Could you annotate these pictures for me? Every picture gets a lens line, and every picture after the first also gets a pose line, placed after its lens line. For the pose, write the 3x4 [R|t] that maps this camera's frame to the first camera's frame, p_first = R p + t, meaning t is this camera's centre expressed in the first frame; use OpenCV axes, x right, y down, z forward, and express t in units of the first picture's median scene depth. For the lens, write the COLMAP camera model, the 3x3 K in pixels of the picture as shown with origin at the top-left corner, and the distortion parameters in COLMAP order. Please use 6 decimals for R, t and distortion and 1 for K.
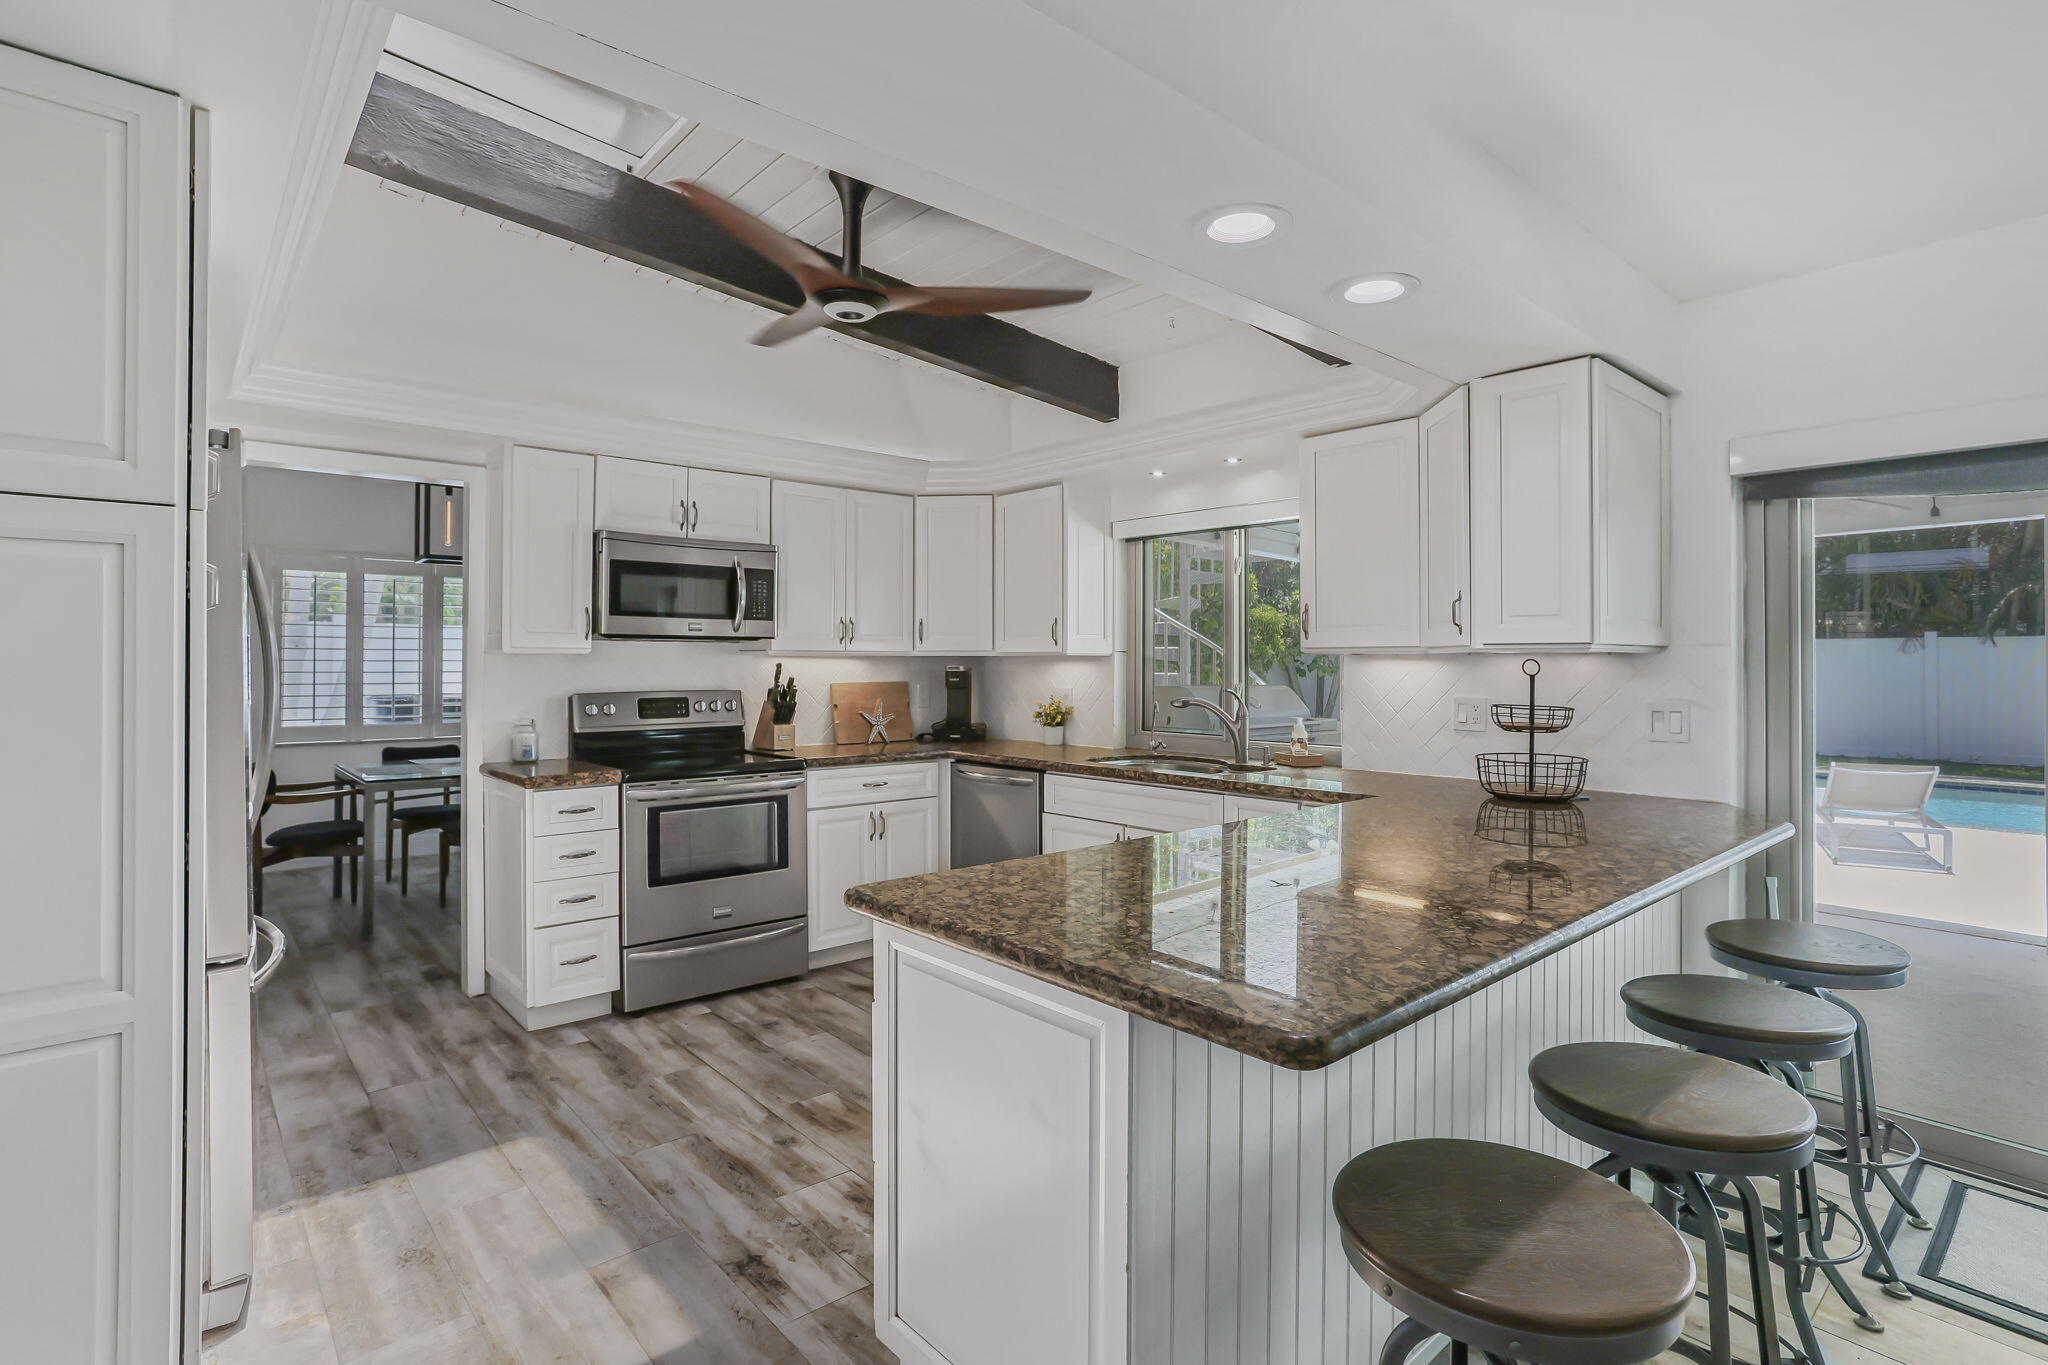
lens RADIAL K [[991.1, 0, 1022.7], [0, 991.1, 658.1], [0, 0, 1]] dist [-0.044570, 0.024331]
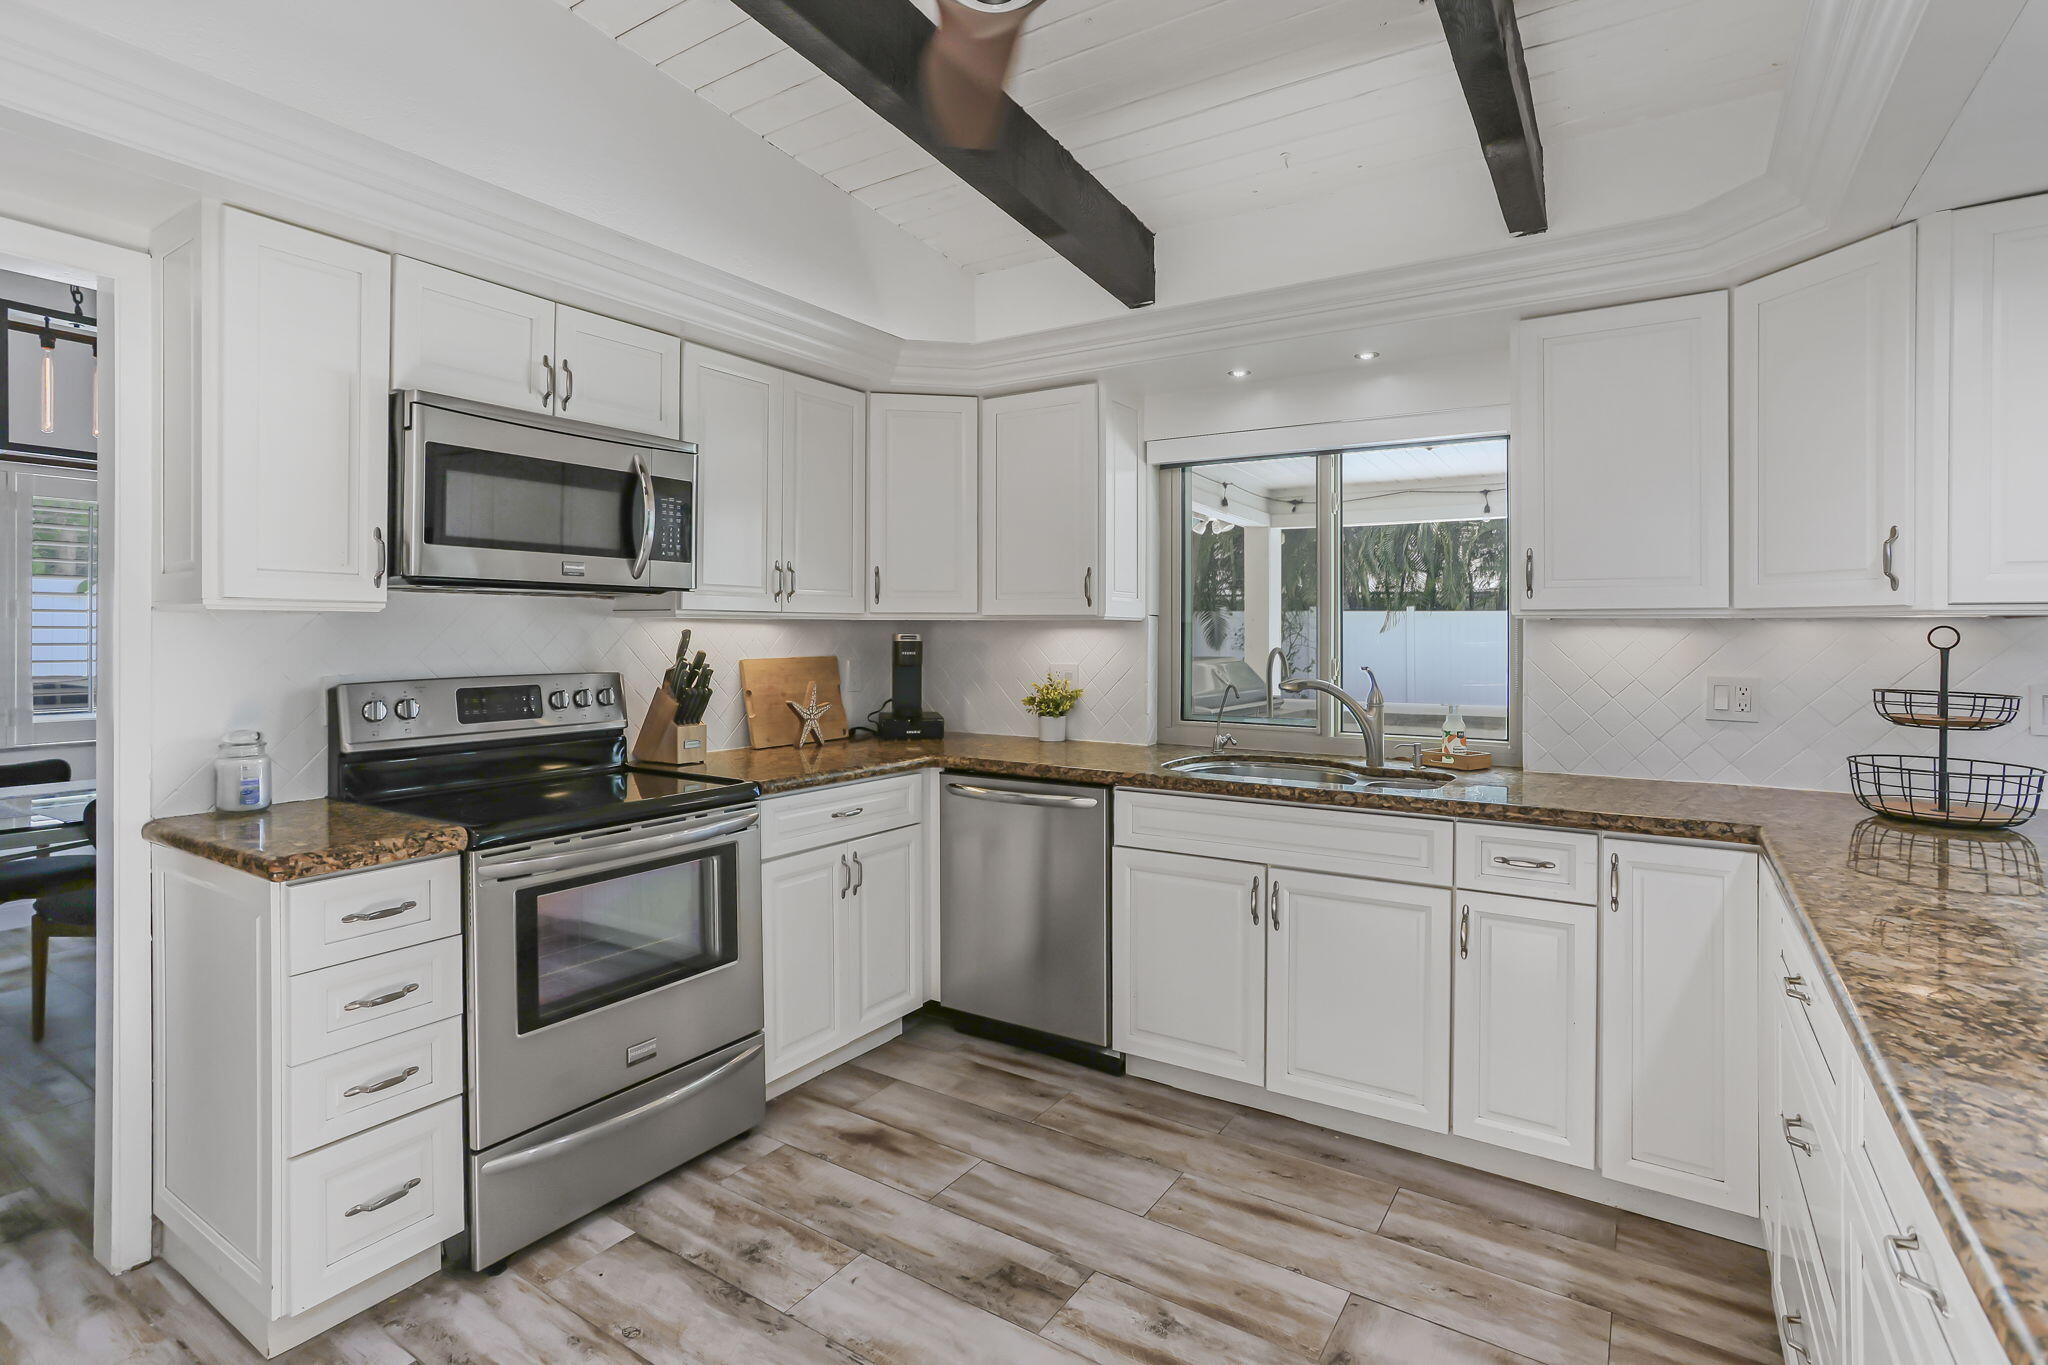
lens RADIAL K [[991.1, 0, 1024.1], [0, 991.1, 635.3], [0, 0, 1]] dist [-0.044570, 0.024331]
pose [[0.963975, 0.000580, 0.265992, -0.224465], [-0.003037, 0.999956, 0.008826, 0.002549], [-0.265976, -0.009316, 0.963935, 0.352905]]
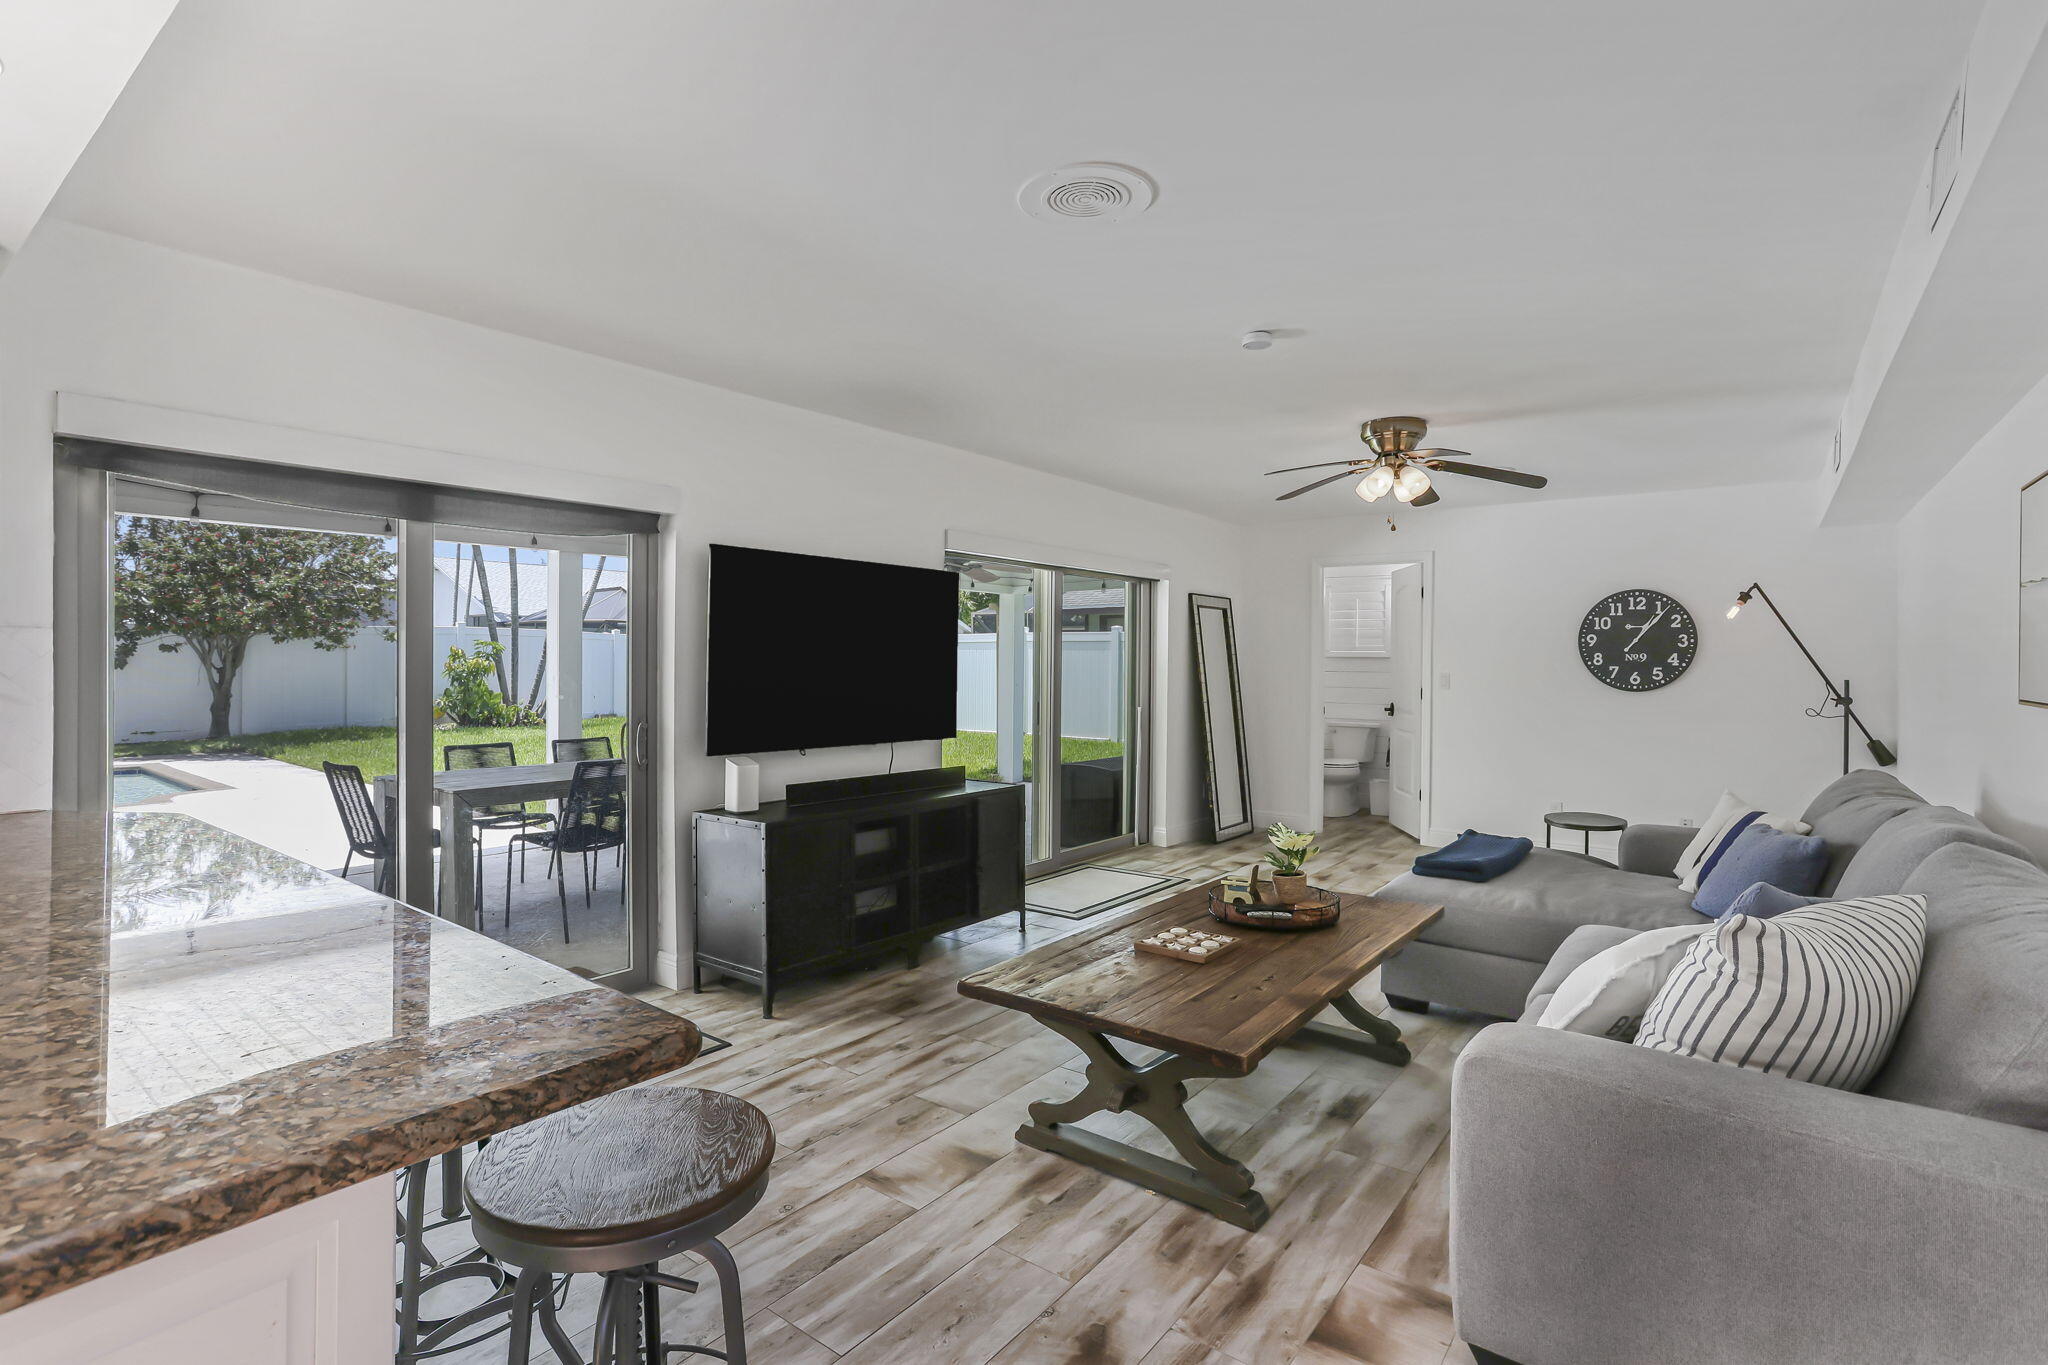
lens RADIAL K [[991.1, 0, 994.9], [0, 991.1, 673.3], [0, 0, 1]] dist [-0.044570, 0.024331]
pose [[-0.180544, -0.018816, 0.983387, -0.194297], [-0.013856, 0.999766, 0.016586, 0.001138], [-0.983469, -0.010632, -0.180763, 0.230996]]
